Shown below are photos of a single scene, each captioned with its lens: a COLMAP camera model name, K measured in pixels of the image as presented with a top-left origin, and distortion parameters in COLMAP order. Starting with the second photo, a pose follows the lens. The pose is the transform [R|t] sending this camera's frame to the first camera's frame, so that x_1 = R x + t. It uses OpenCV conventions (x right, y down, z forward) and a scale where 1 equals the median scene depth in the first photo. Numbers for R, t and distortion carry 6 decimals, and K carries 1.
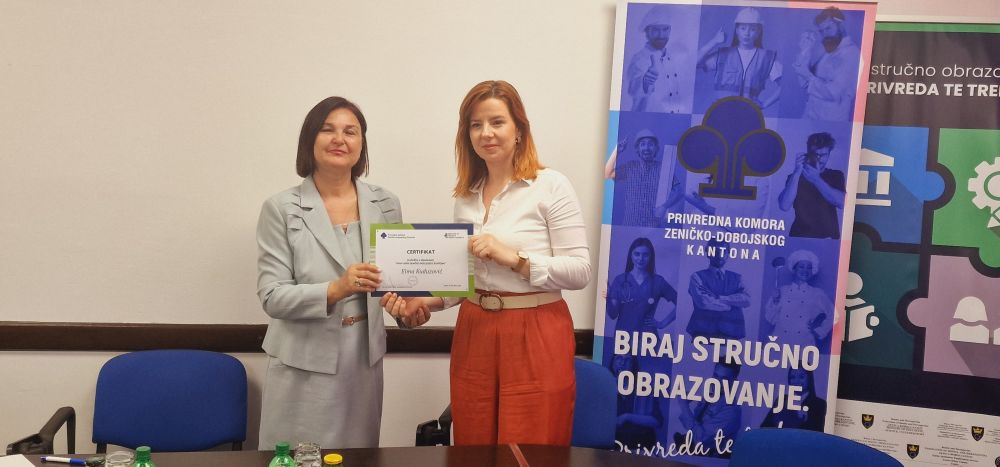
lens RADIAL K [[1011.2, 0, 484.2], [0, 1011.2, 235.3], [0, 0, 1]] dist [0.128139, -0.242704]
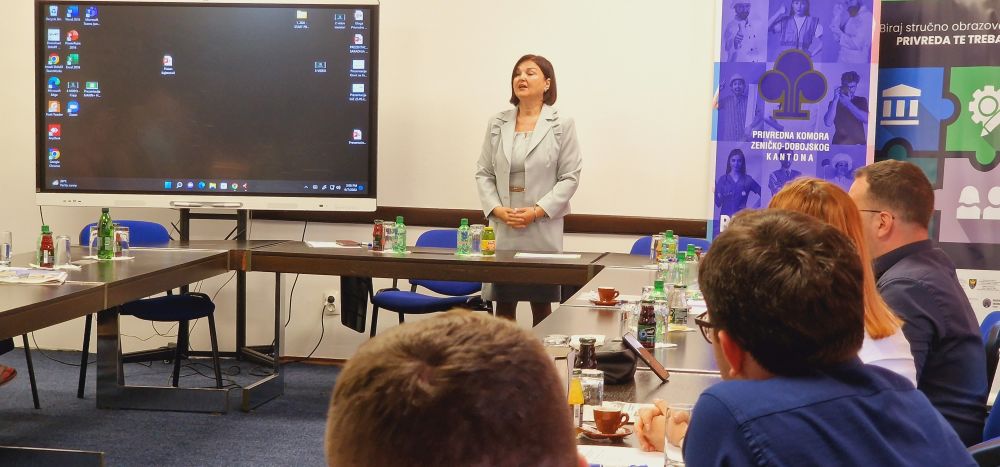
lens RADIAL K [[1879.1, 0, 501.5], [0, 1879.1, 234.1], [0, 0, 1]] dist [0.016315, 0.208988]
pose [[0.944039, -0.007252, -0.329754, 0.722564], [-0.020824, 0.996453, -0.081530, 0.348371], [0.329176, 0.083834, 0.940540, -1.612511]]
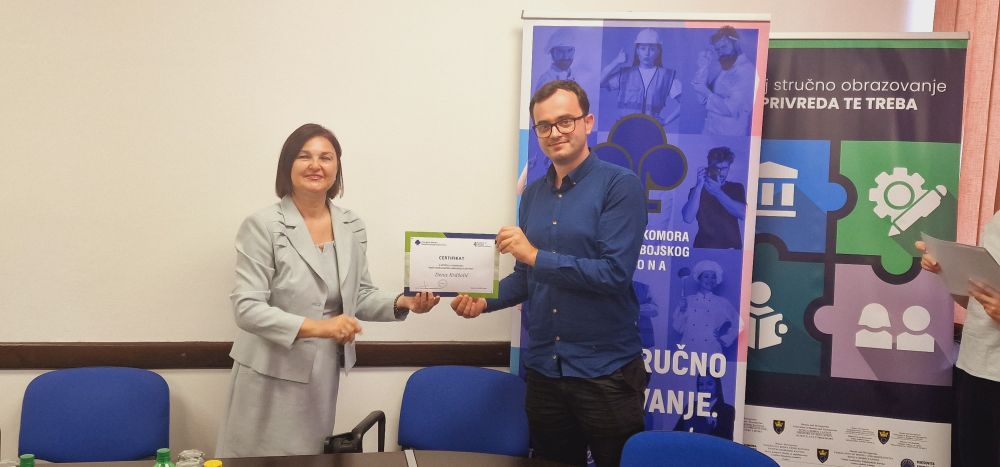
lens RADIAL K [[1011.2, 0, 484.2], [0, 1011.2, 235.3], [0, 0, 1]] dist [0.128139, -0.242704]
pose [[0.999726, -0.017013, -0.016081, 0.102106], [0.016670, 0.999636, -0.021198, 0.006822], [0.016436, 0.020924, 0.999646, -0.033762]]
